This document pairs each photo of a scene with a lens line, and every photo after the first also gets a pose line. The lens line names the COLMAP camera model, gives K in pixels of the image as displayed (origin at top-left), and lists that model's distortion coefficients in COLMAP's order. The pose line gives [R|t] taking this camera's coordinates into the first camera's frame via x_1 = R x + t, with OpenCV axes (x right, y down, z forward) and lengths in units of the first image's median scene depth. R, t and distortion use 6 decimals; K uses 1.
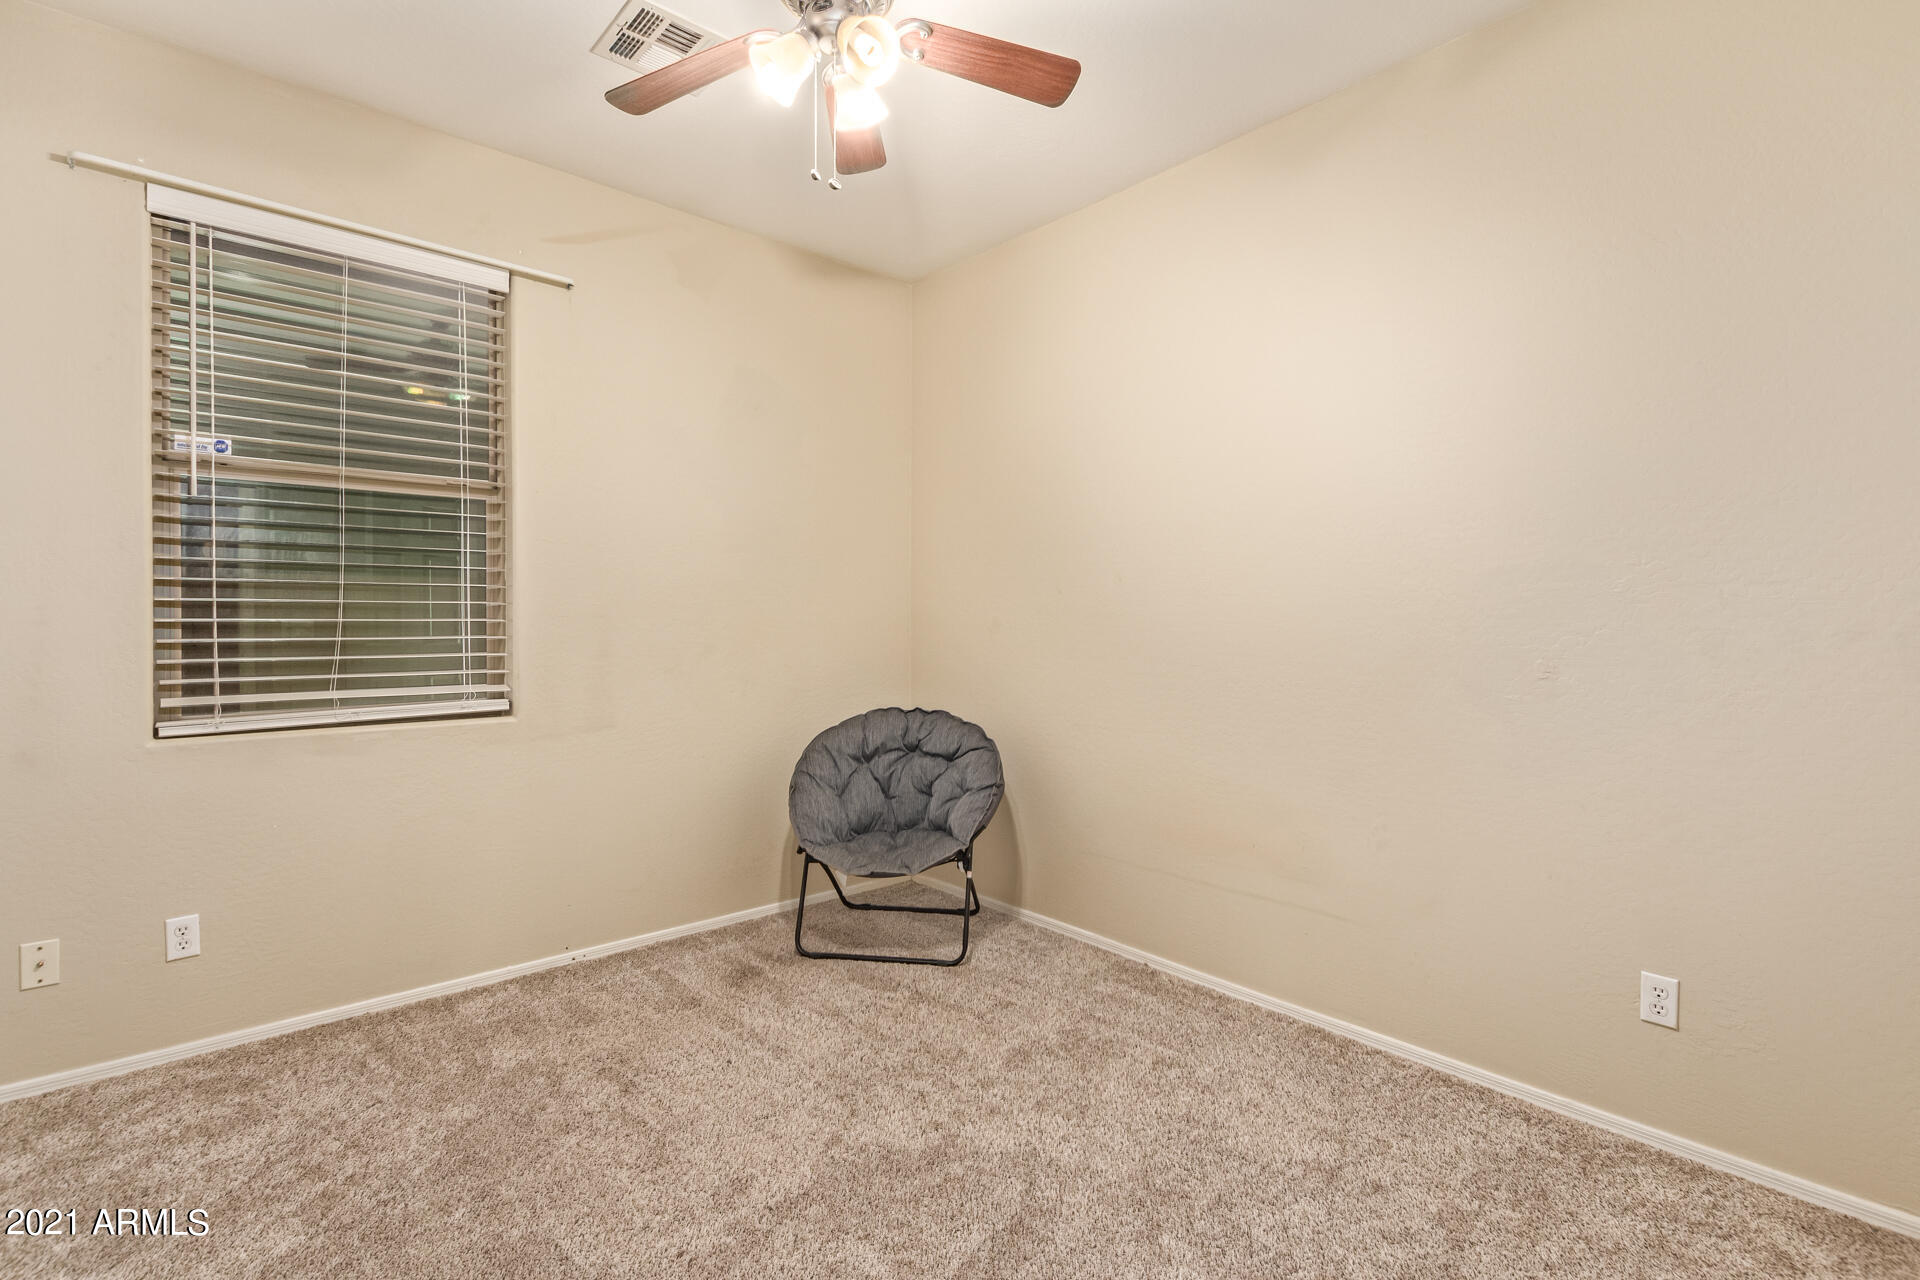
lens RADIAL K [[890.8, 0, 952.3], [0, 890.8, 635.1], [0, 0, 1]] dist [-0.000153, -0.000270]
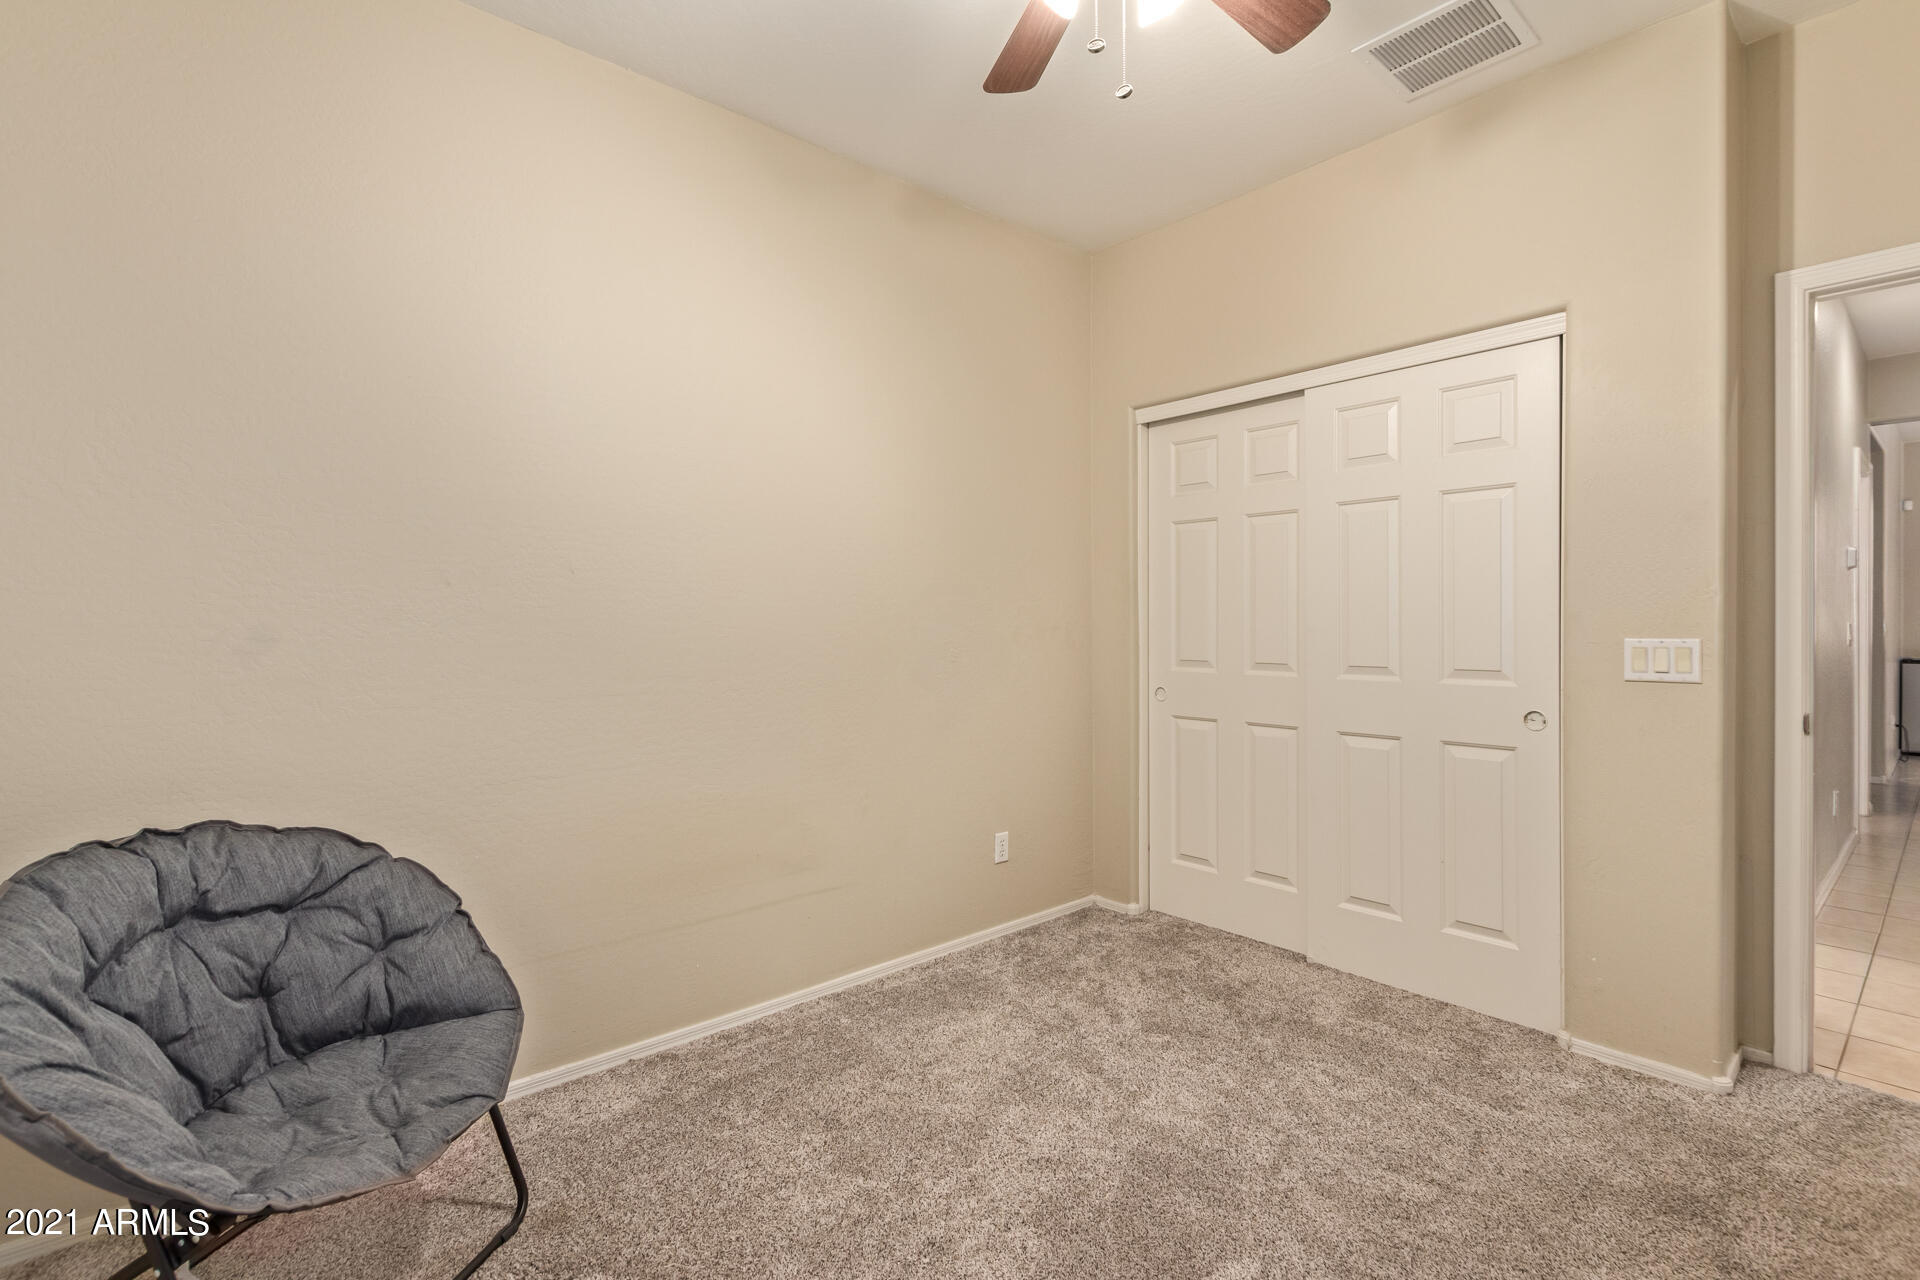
lens RADIAL K [[890.8, 0, 952.3], [0, 890.8, 635.1], [0, 0, 1]] dist [-0.000153, -0.000270]
pose [[-0.013702, -0.011128, 0.999844, -0.601867], [0.027136, 0.999566, 0.011496, -0.011320], [-0.999538, 0.027289, -0.013394, 0.741893]]
